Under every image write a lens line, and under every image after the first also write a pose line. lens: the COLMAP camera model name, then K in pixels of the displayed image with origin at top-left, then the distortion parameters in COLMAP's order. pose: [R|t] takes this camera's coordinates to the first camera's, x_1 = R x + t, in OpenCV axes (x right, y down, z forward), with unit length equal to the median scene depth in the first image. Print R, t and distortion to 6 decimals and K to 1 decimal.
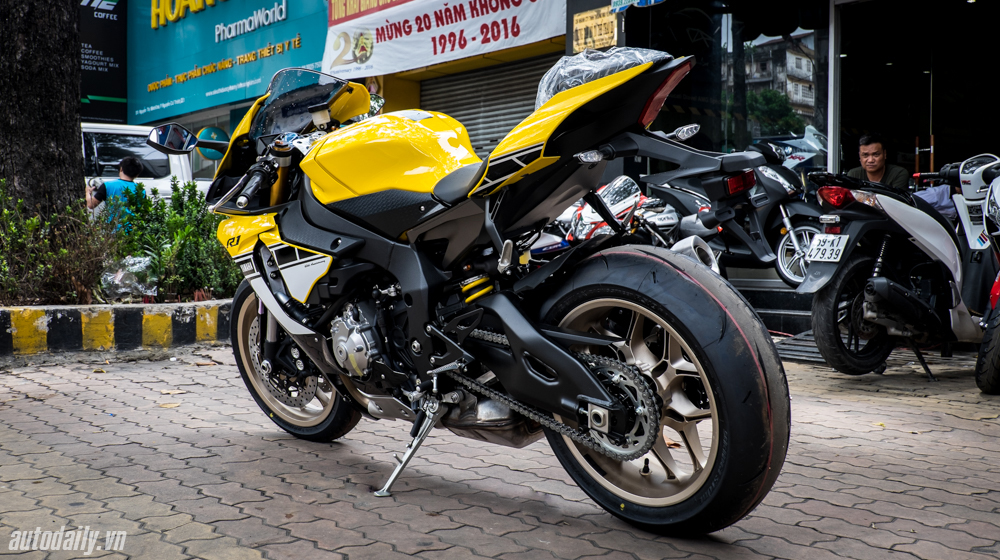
lens RADIAL K [[1043.4, 0, 500.0], [0, 1043.4, 280.0], [0, 0, 1]] dist [0.009117, 0.007300]
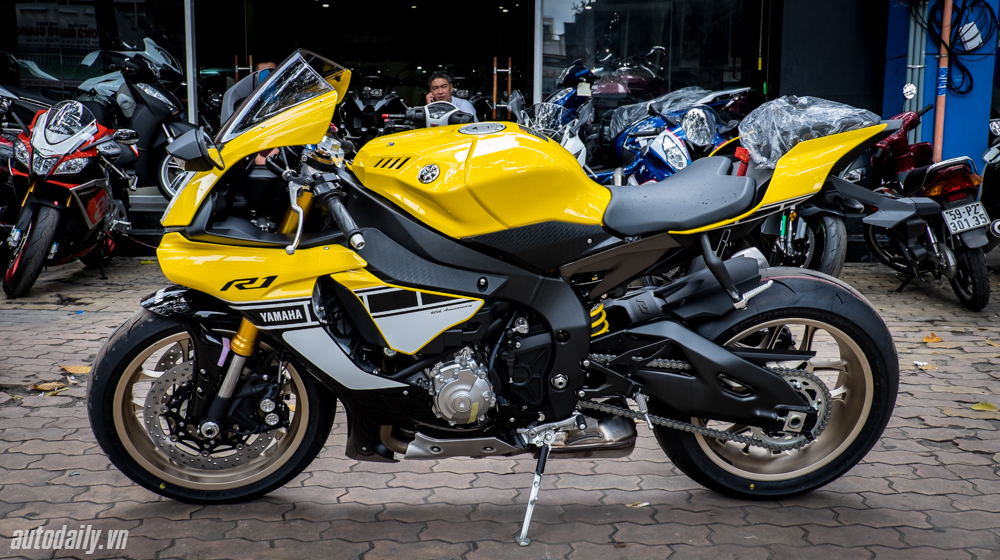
lens RADIAL K [[957.5, 0, 500.0], [0, 957.5, 280.0], [0, 0, 1]] dist [0.007337, 0.002251]
pose [[0.642919, -0.121486, 0.756238, -0.727772], [0.020587, 0.989725, 0.141493, -0.146349], [-0.765658, -0.075400, 0.638814, 0.466402]]
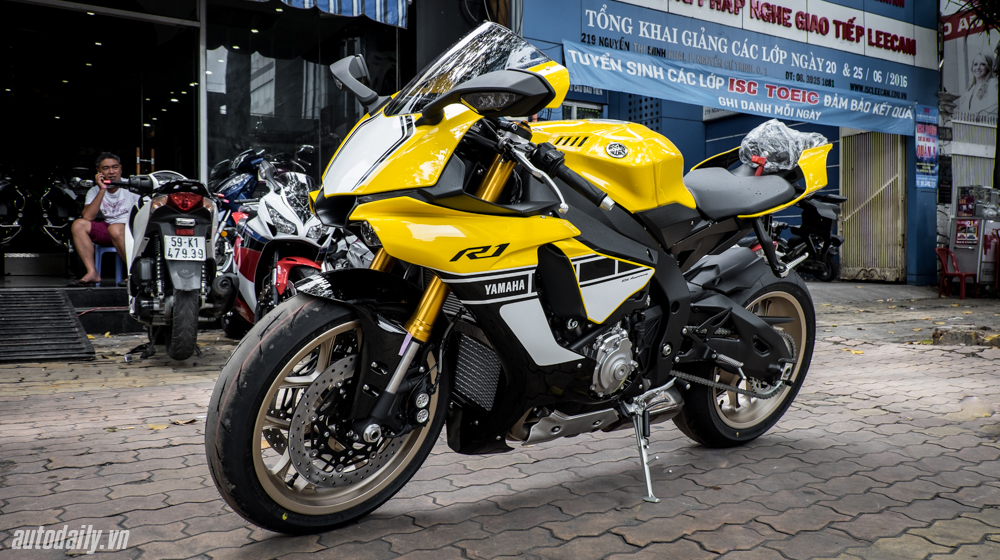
lens RADIAL K [[796.0, 0, 500.0], [0, 796.0, 280.0], [0, 0, 1]] dist [-0.012656, -0.002141]
pose [[0.122433, -0.043095, 0.991541, -0.866711], [0.022932, 0.998913, 0.040584, -0.043502], [-0.992212, 0.017769, 0.123289, 1.016284]]
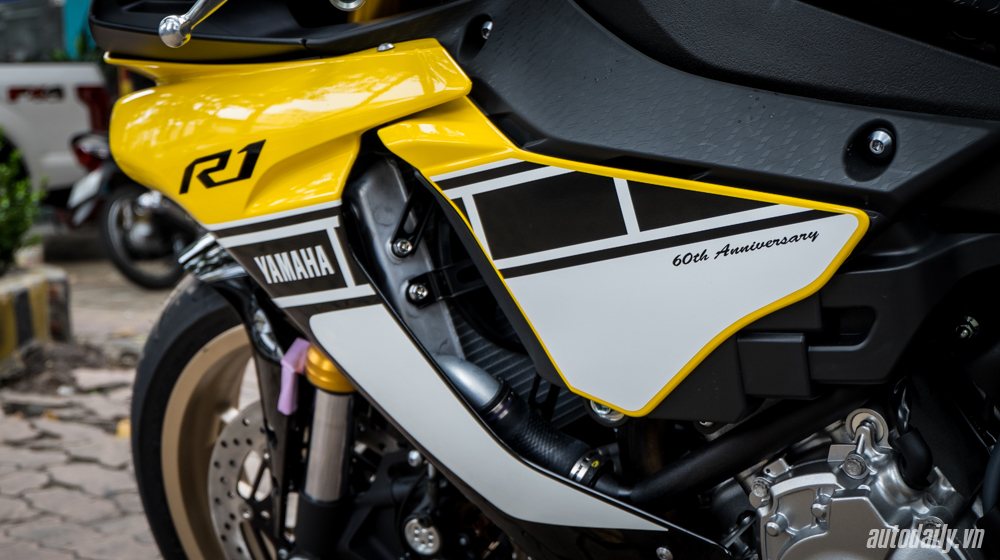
lens RADIAL K [[1442.2, 0, 500.0], [0, 1442.2, 280.0], [0, 0, 1]] dist [-0.209958, -0.007302]
pose [[0.985585, -0.068534, 0.154680, -0.269509], [0.059195, 0.996180, 0.064195, -0.030616], [-0.158489, -0.054113, 0.985877, 0.703413]]
